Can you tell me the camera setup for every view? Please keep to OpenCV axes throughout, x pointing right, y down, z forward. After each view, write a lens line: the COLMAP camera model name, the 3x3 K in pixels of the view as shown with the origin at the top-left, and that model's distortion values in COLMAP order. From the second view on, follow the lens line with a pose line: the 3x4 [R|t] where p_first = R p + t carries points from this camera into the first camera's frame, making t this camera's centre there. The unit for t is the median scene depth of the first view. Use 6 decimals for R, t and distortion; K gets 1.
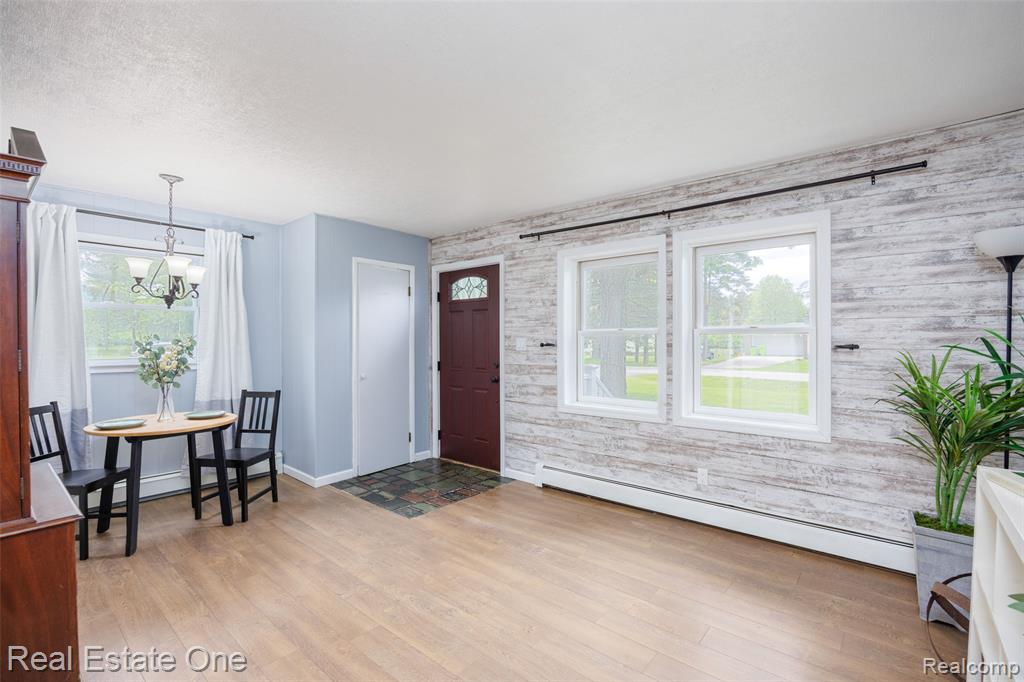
lens RADIAL K [[455.0, 0, 514.6], [0, 455.0, 340.2], [0, 0, 1]] dist [-0.004872, -0.000121]
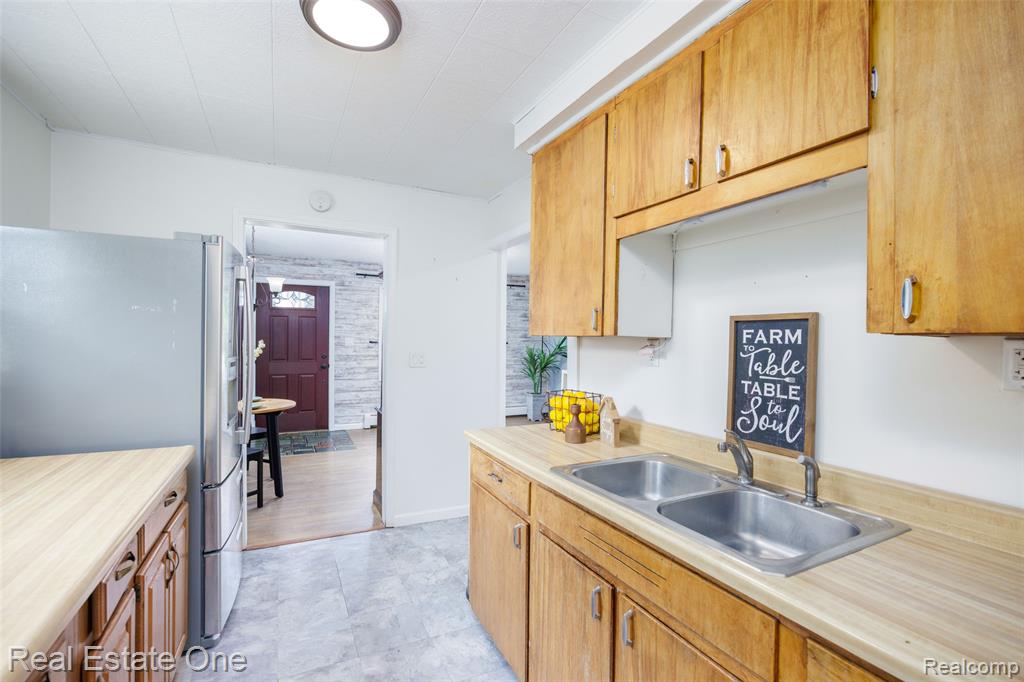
lens RADIAL K [[455.0, 0, 511.1], [0, 455.0, 341.4], [0, 0, 1]] dist [-0.004872, -0.000121]
pose [[0.400481, -0.002631, 0.916301, -1.171444], [-0.008626, 0.999941, 0.006642, -0.007286], [-0.916265, -0.010564, 0.400434, -0.125691]]
